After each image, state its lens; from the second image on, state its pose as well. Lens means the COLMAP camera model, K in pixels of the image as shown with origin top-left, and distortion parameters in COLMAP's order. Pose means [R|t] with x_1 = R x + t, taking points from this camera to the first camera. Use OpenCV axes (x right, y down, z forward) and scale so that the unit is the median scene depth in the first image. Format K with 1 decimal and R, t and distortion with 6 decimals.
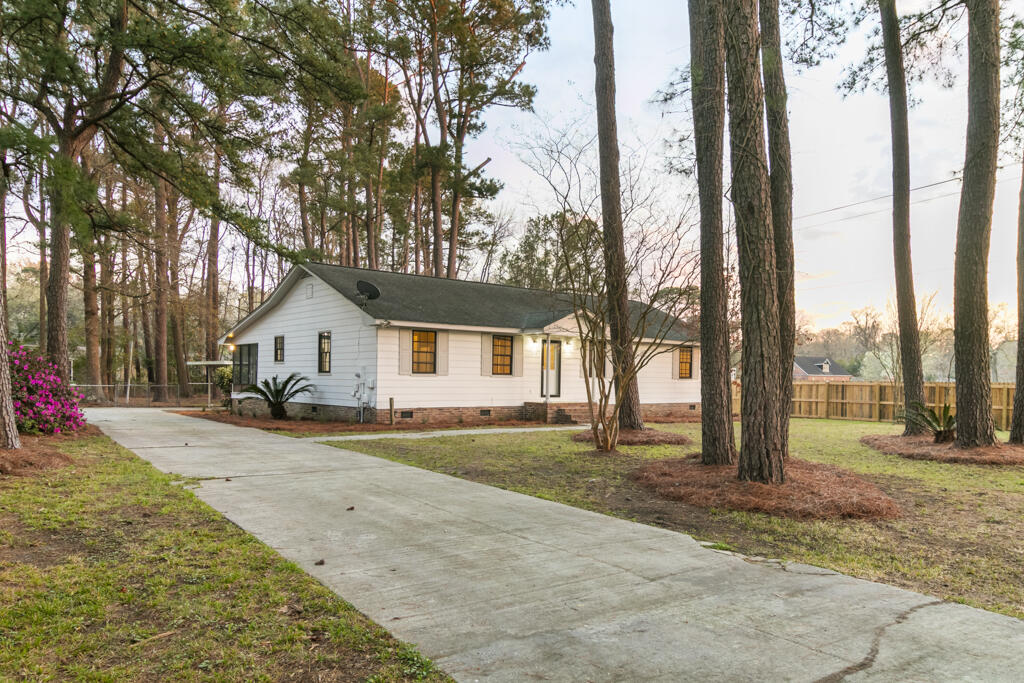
lens RADIAL K [[727.0, 0, 511.9], [0, 727.0, 341.8], [0, 0, 1]] dist [-0.007640, 0.000073]
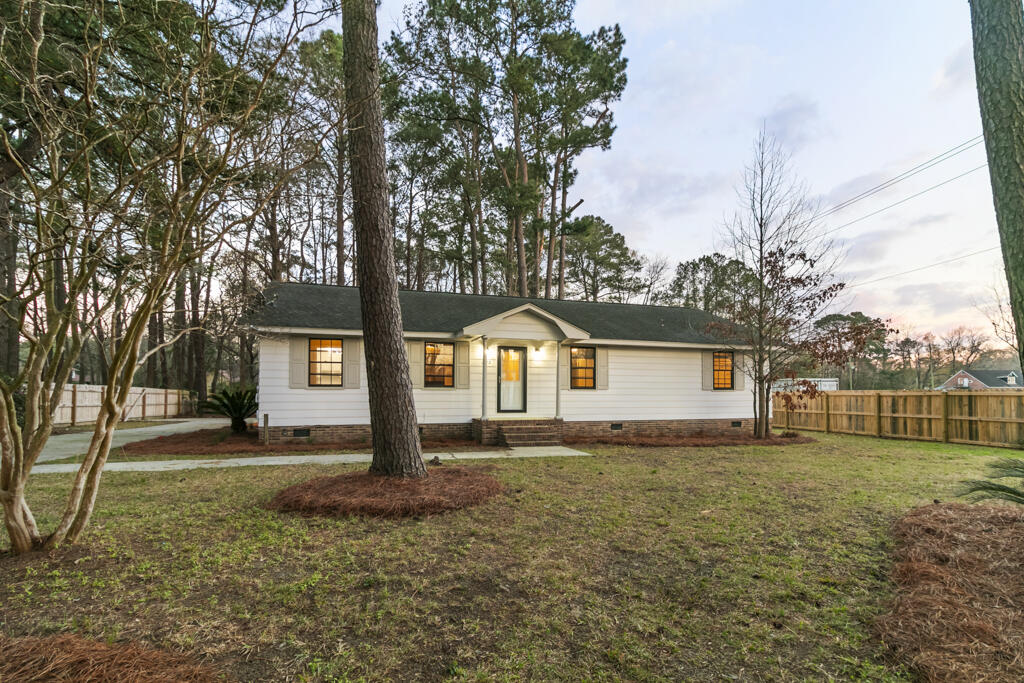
lens RADIAL K [[491.8, 0, 512.2], [0, 491.8, 341.1], [0, 0, 1]] dist [-0.000564, -0.000334]
pose [[0.926110, -0.048115, -0.374173, 0.230937], [0.027364, 0.997788, -0.060577, 0.023257], [0.376261, 0.045862, 0.925378, 0.390495]]
